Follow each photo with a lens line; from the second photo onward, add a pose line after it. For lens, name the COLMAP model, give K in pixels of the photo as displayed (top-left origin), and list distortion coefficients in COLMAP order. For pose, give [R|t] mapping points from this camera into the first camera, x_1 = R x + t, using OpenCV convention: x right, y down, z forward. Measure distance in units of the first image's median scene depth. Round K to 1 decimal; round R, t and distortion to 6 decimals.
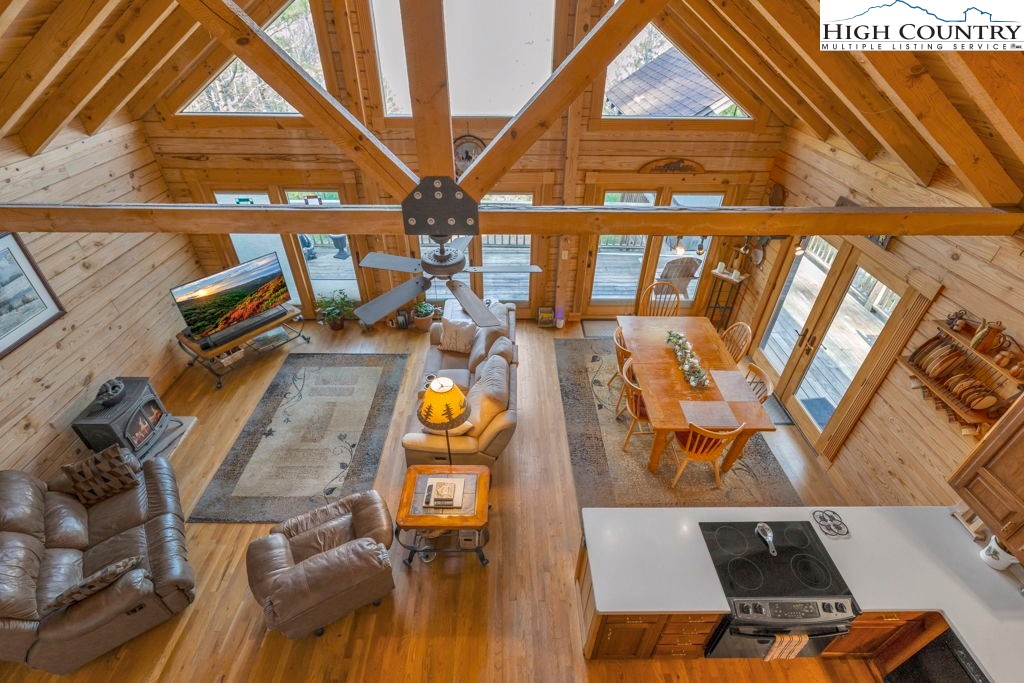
lens RADIAL K [[462.6, 0, 512.0], [0, 462.6, 340.6], [0, 0, 1]] dist [0.003631, 0.000386]
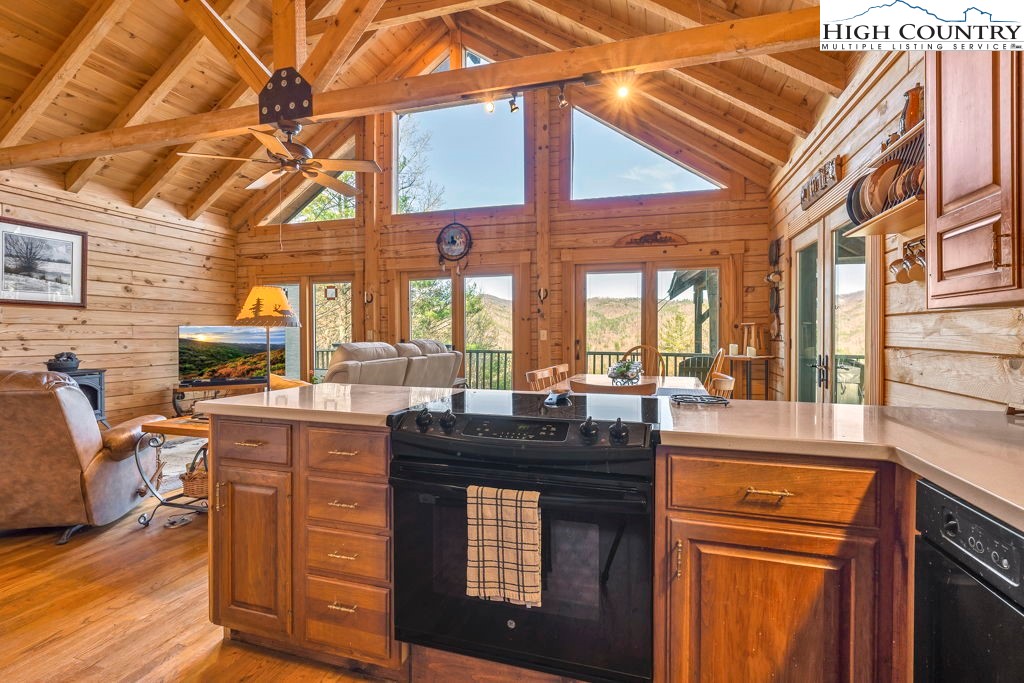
lens RADIAL K [[479.2, 0, 510.6], [0, 479.2, 337.4], [0, 0, 1]] dist [0.003375, -0.000359]
pose [[0.949768, -0.002876, -0.312942, 0.387379], [-0.181374, 0.809842, -0.557906, 0.397096], [0.255038, 0.586641, 0.768641, 0.287923]]
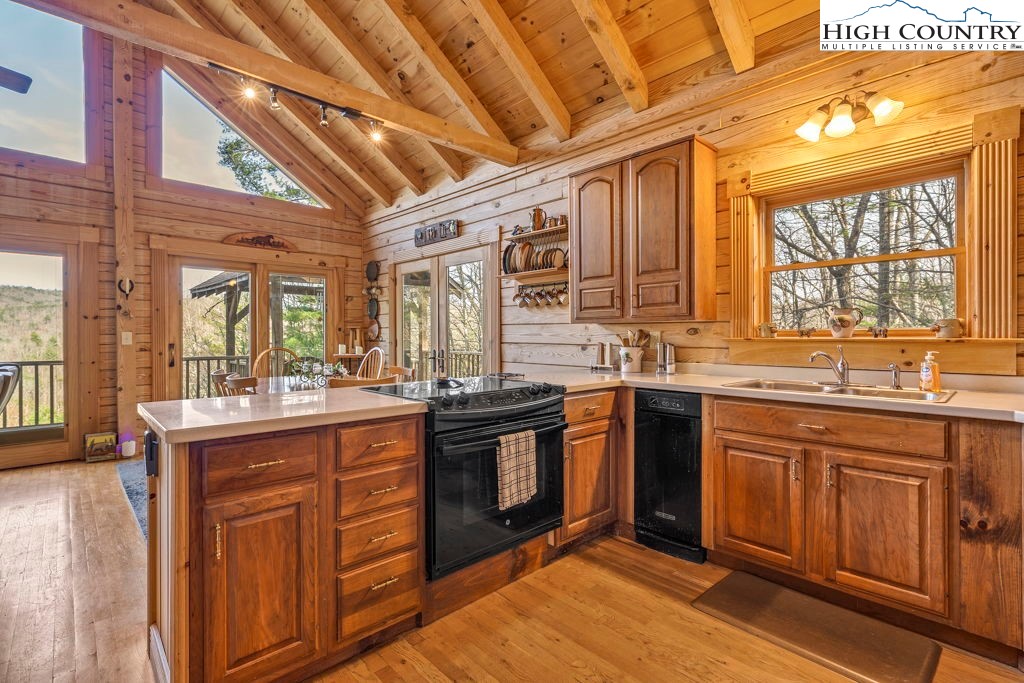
lens RADIAL K [[479.2, 0, 514.9], [0, 479.2, 339.3], [0, 0, 1]] dist [0.003375, -0.000359]
pose [[0.732582, -0.015431, 0.680504, 0.052462], [0.409731, 0.808329, -0.422758, 0.425355], [-0.543548, 0.588528, 0.598490, 0.244789]]
